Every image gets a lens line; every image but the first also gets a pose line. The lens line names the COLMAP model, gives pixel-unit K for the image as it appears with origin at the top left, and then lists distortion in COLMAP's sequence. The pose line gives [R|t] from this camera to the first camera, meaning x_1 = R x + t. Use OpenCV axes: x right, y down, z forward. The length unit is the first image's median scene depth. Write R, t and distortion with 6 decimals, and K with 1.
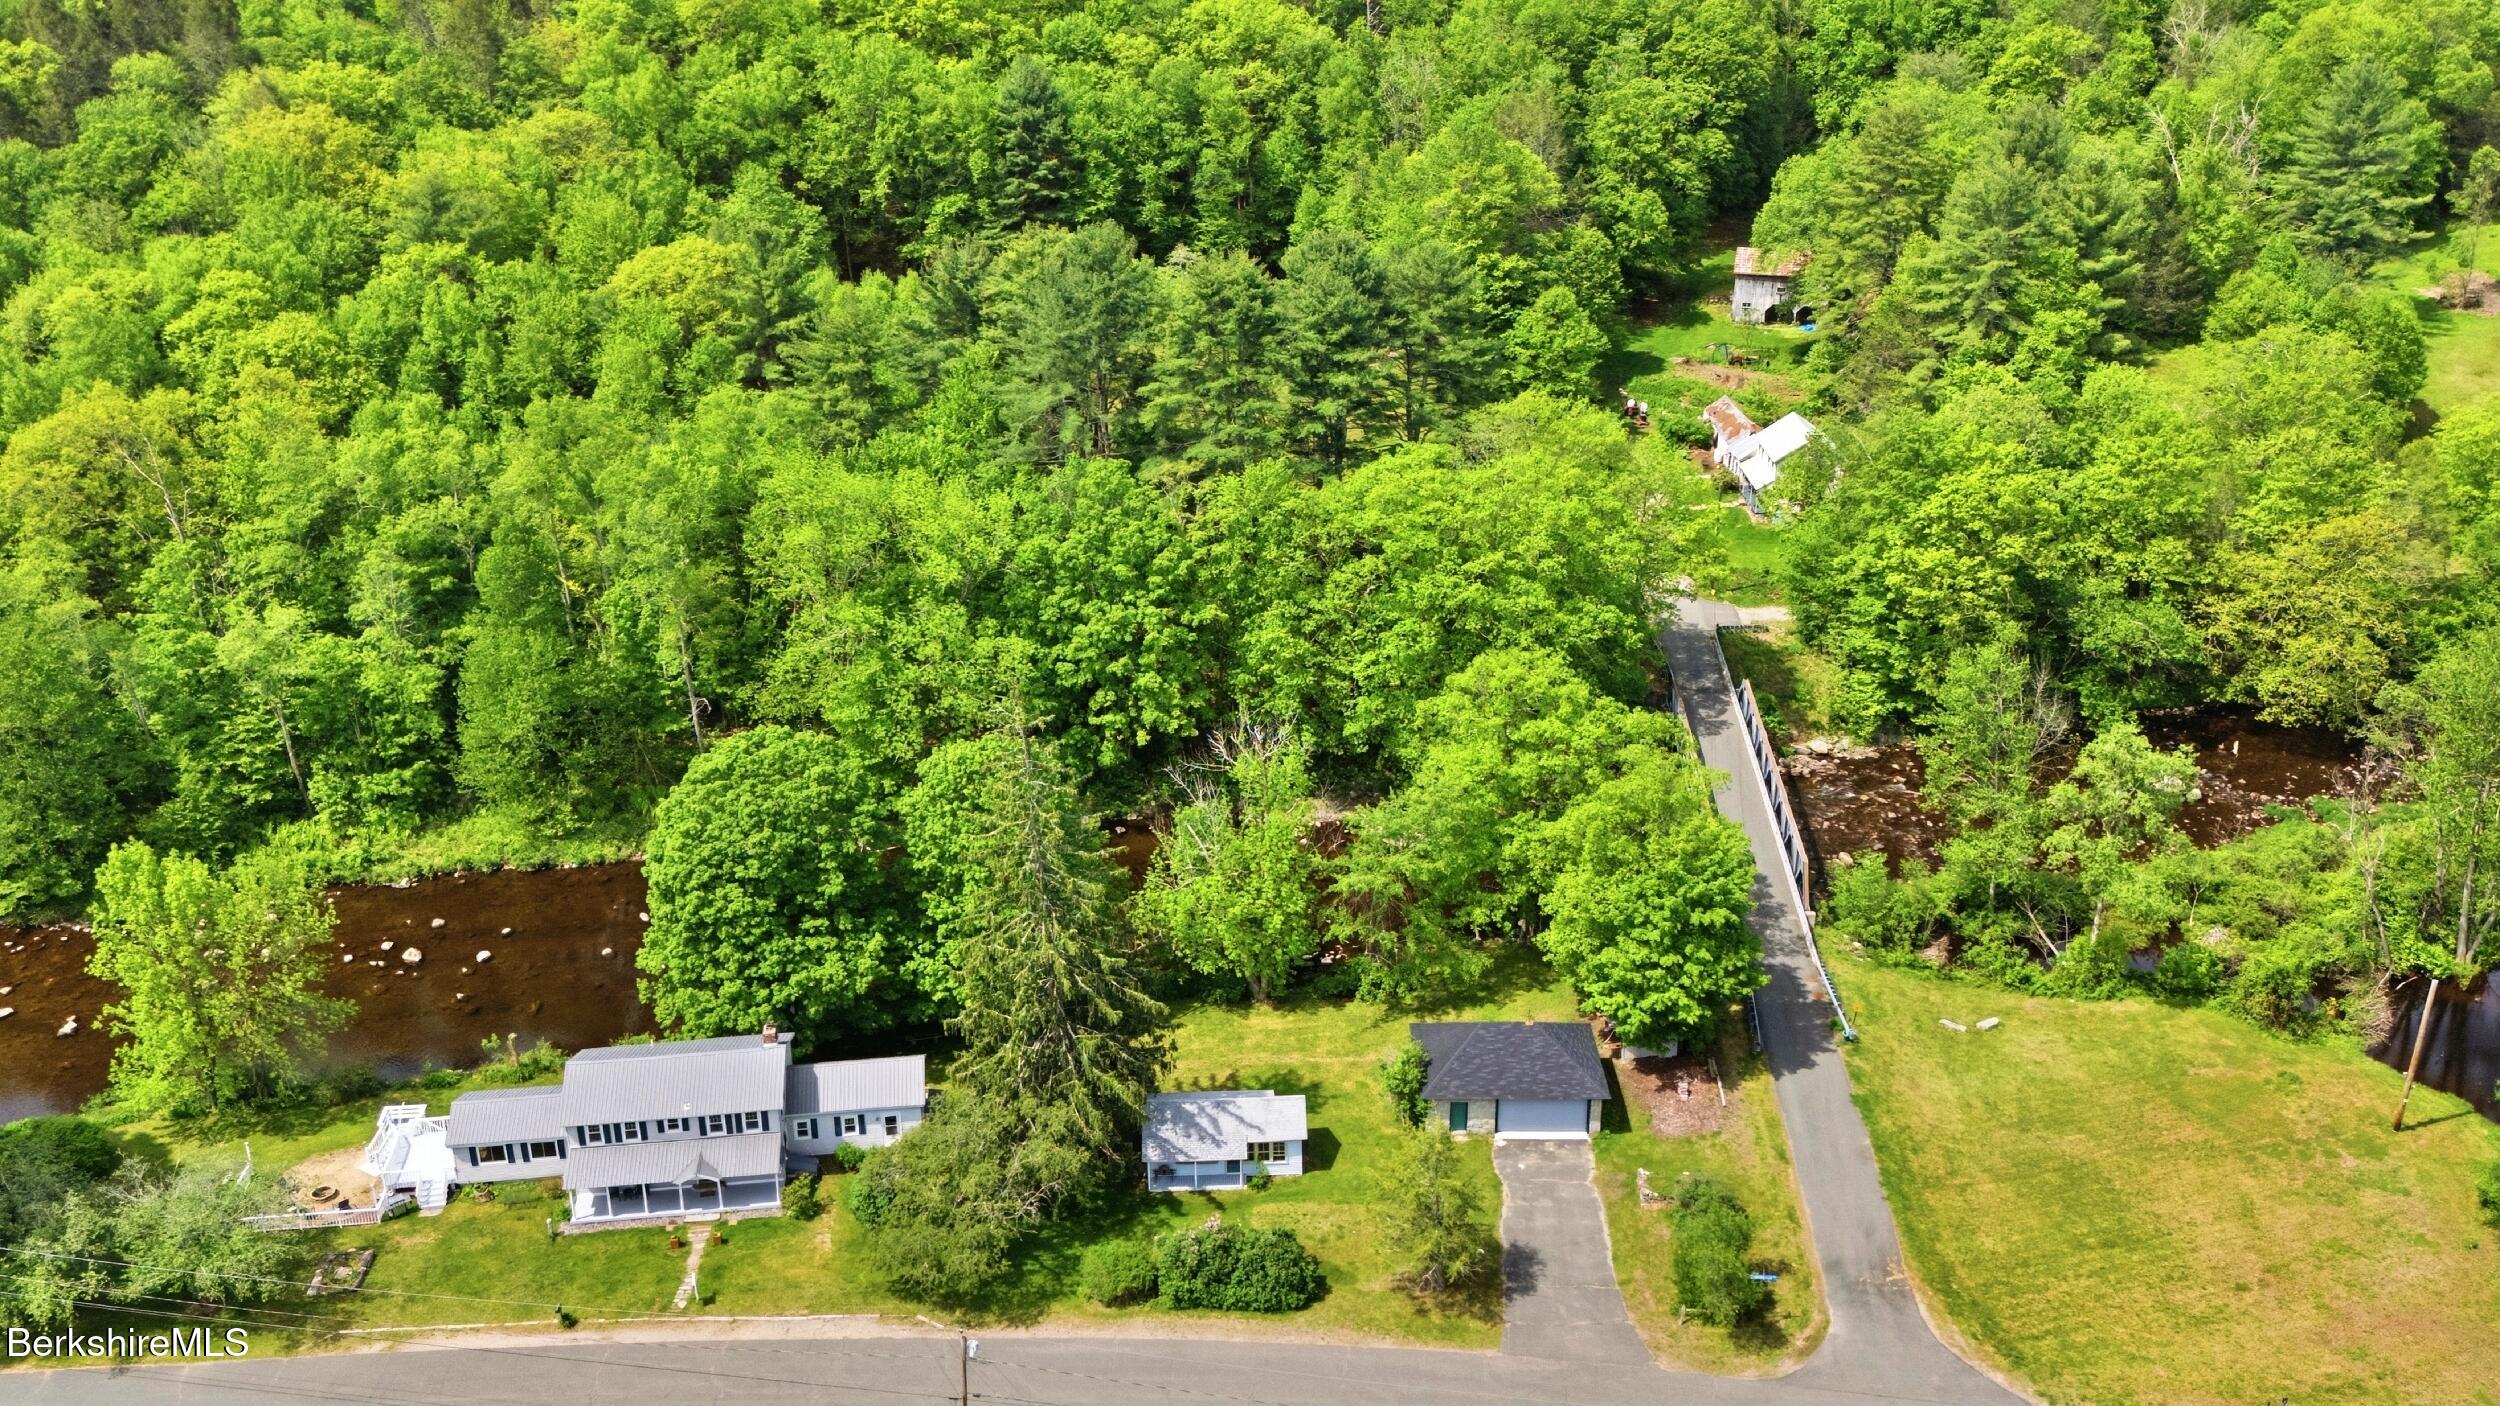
lens RADIAL K [[1985.3, 0, 1249.2], [0, 1985.3, 697.6], [0, 0, 1]] dist [0.063516, -0.044023]
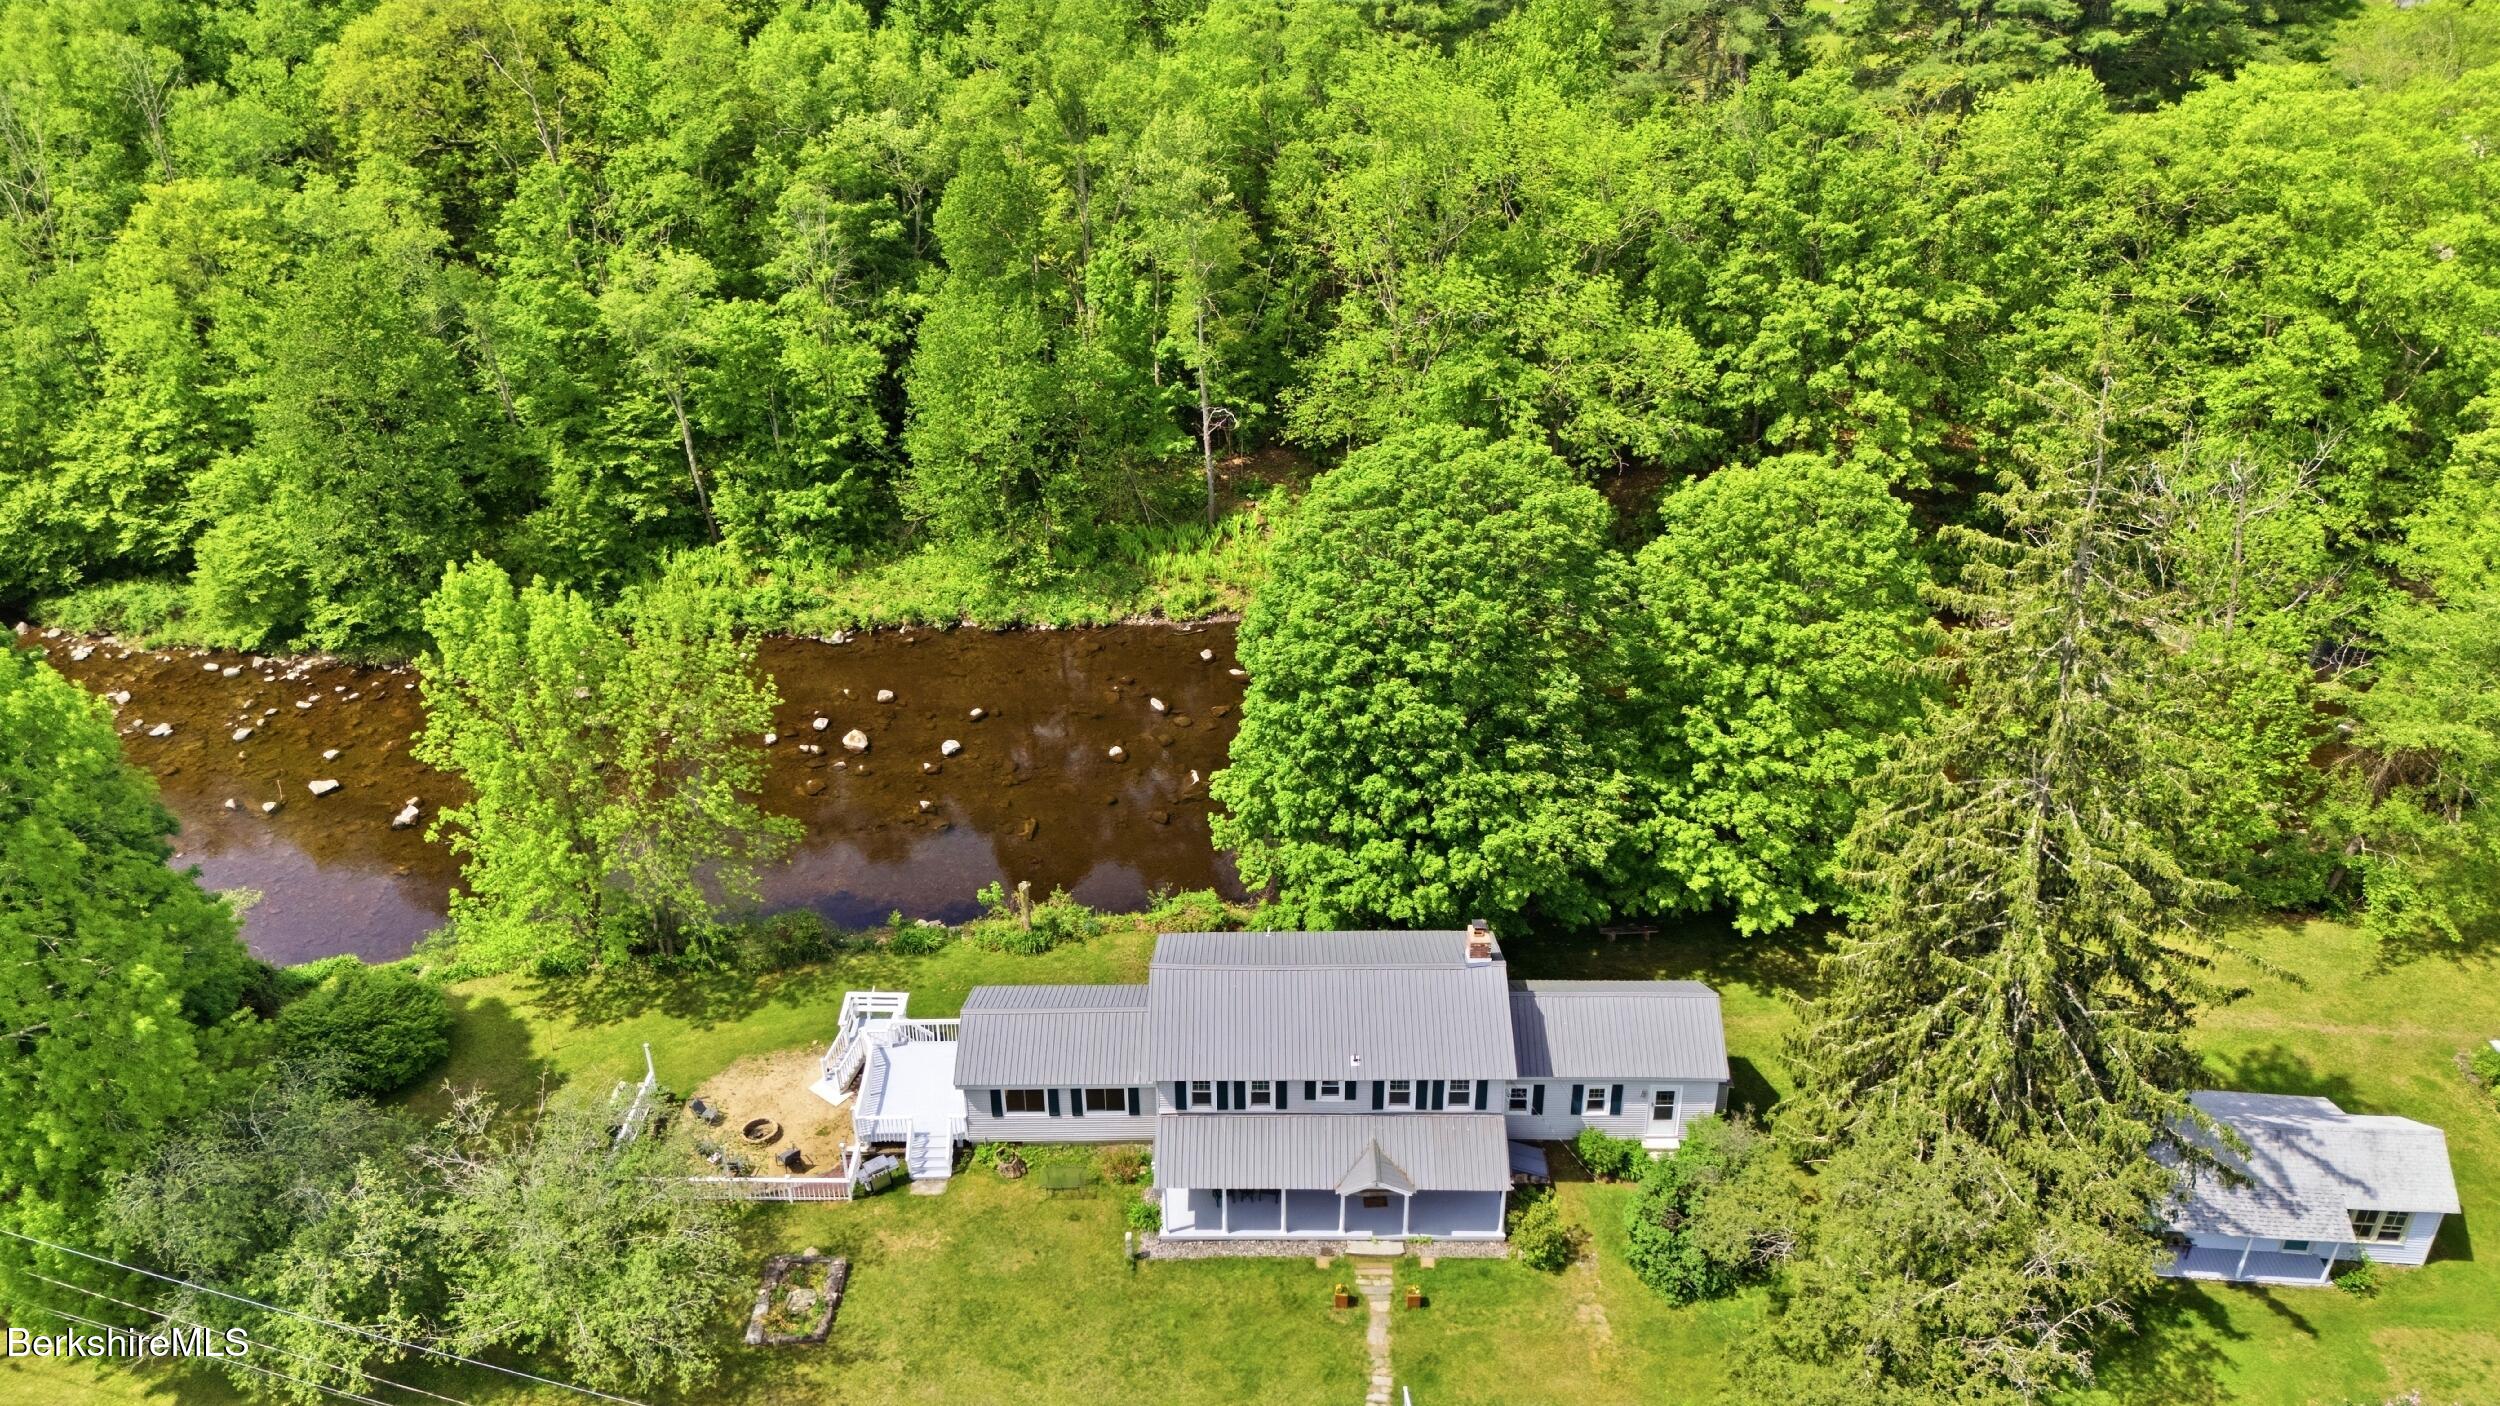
lens RADIAL K [[1985.3, 0, 1275.9], [0, 1985.3, 695.5], [0, 0, 1]] dist [0.063516, -0.044023]
pose [[0.988281, 0.059503, -0.140569, -0.204345], [-0.043797, 0.992709, 0.112293, 0.031676], [0.146226, -0.104821, 0.983682, 0.391997]]
